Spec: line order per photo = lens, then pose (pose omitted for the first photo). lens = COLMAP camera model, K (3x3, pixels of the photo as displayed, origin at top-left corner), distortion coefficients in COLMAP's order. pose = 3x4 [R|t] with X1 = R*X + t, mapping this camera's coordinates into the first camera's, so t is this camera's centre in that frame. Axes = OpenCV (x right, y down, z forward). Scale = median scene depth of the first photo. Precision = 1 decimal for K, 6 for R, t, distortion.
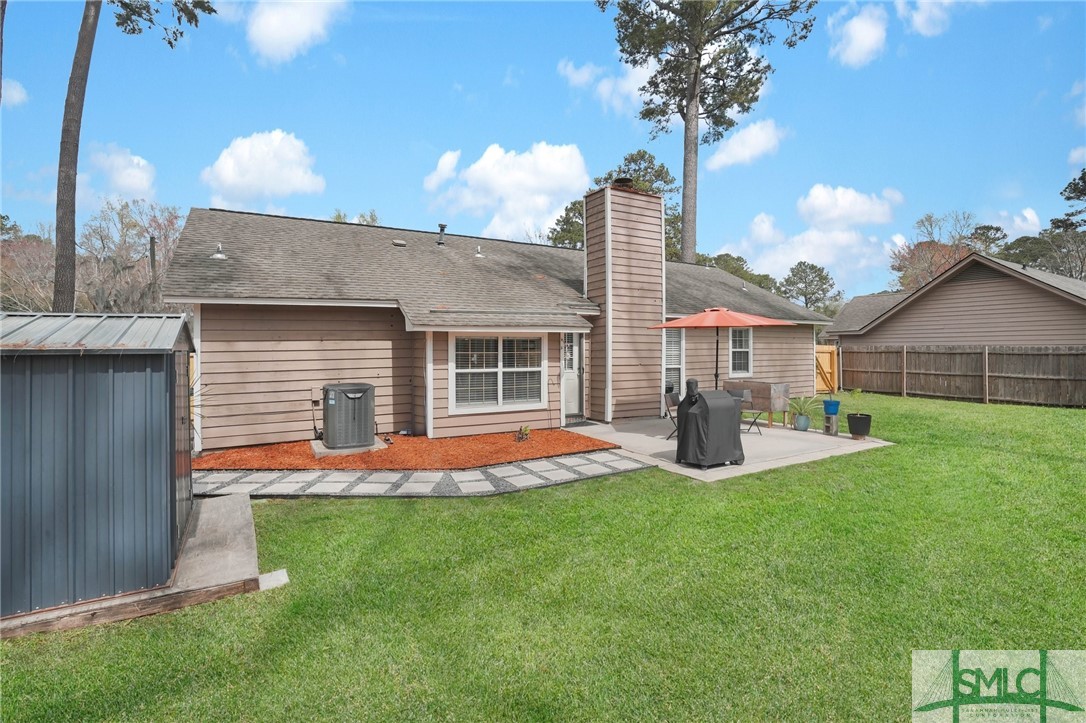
lens RADIAL K [[512.1, 0, 544.6], [0, 512.1, 345.5], [0, 0, 1]] dist [-0.059255, 0.022850]
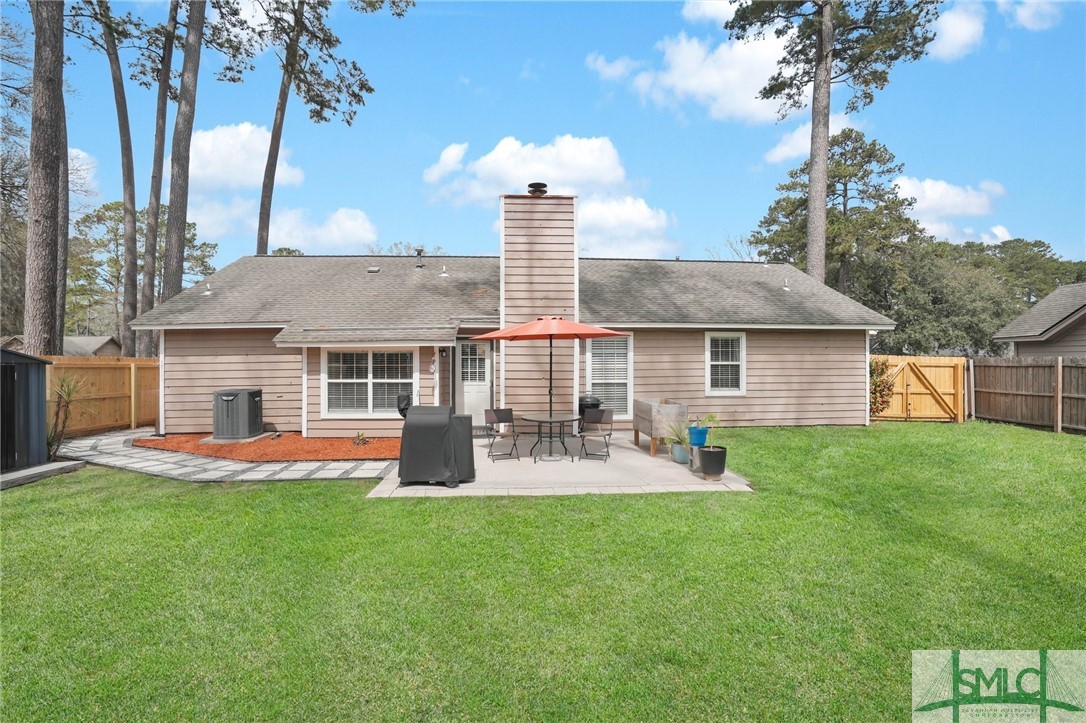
lens RADIAL K [[508.7, 0, 543.0], [0, 508.7, 361.5], [0, 0, 1]] dist [-0.068382, 0.029621]
pose [[0.897012, -0.000415, -0.442006, 0.590114], [0.003115, 0.999981, 0.005382, 0.001040], [0.441995, -0.006205, 0.896996, 0.152148]]
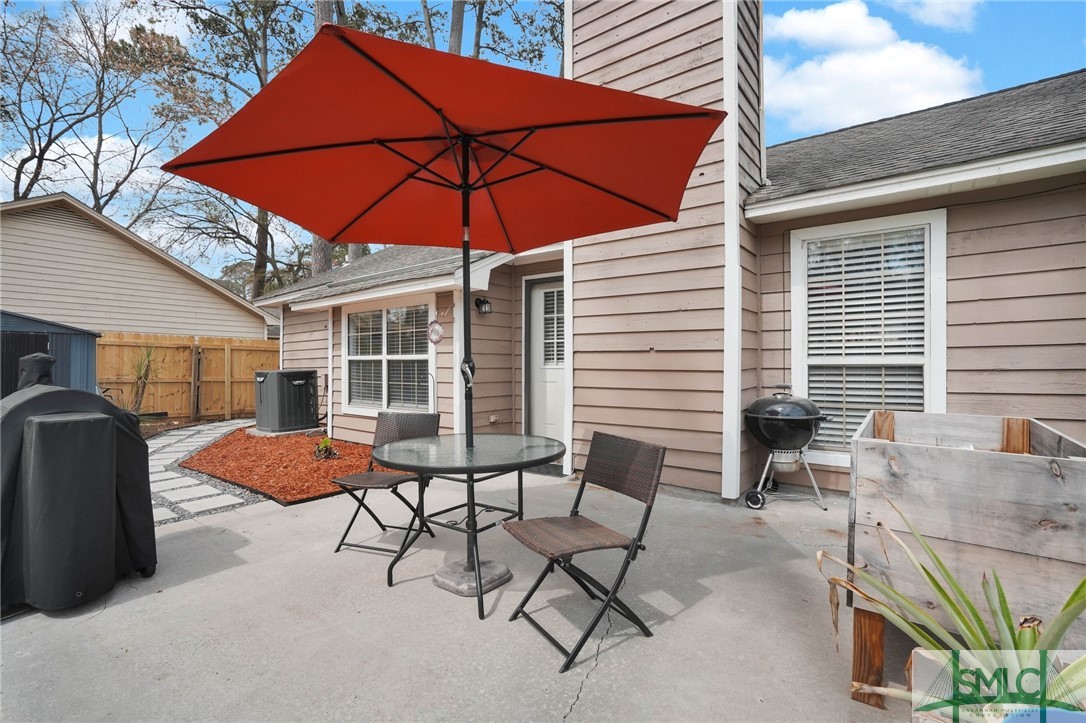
lens RADIAL K [[508.7, 0, 543.0], [0, 508.7, 361.5], [0, 0, 1]] dist [-0.068382, 0.029621]
pose [[0.372072, -0.011017, -0.928138, 0.505753], [0.001679, 0.999936, -0.011197, 0.049593], [0.928202, 0.002608, 0.372067, 0.764615]]
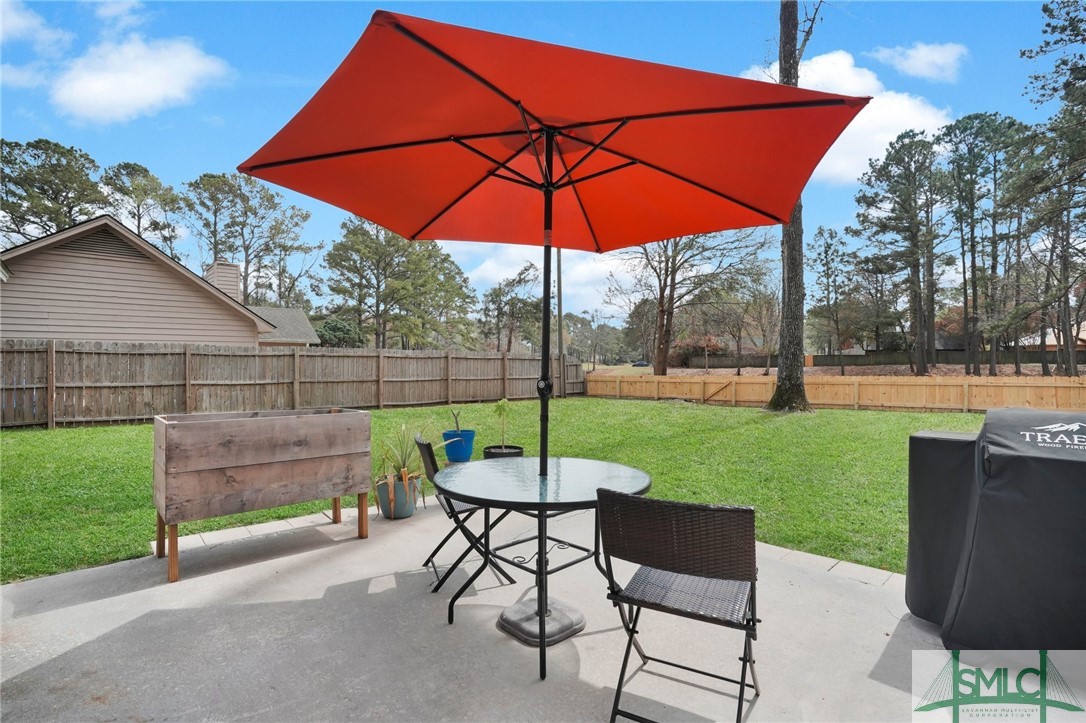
lens RADIAL K [[511.6, 0, 548.0], [0, 511.6, 357.7], [0, 0, 1]] dist [-0.060517, 0.024112]
pose [[-0.210897, 0.011774, 0.977437, 0.066454], [-0.002926, 0.999915, -0.012676, 0.039123], [-0.977504, -0.005533, -0.210844, 0.855612]]
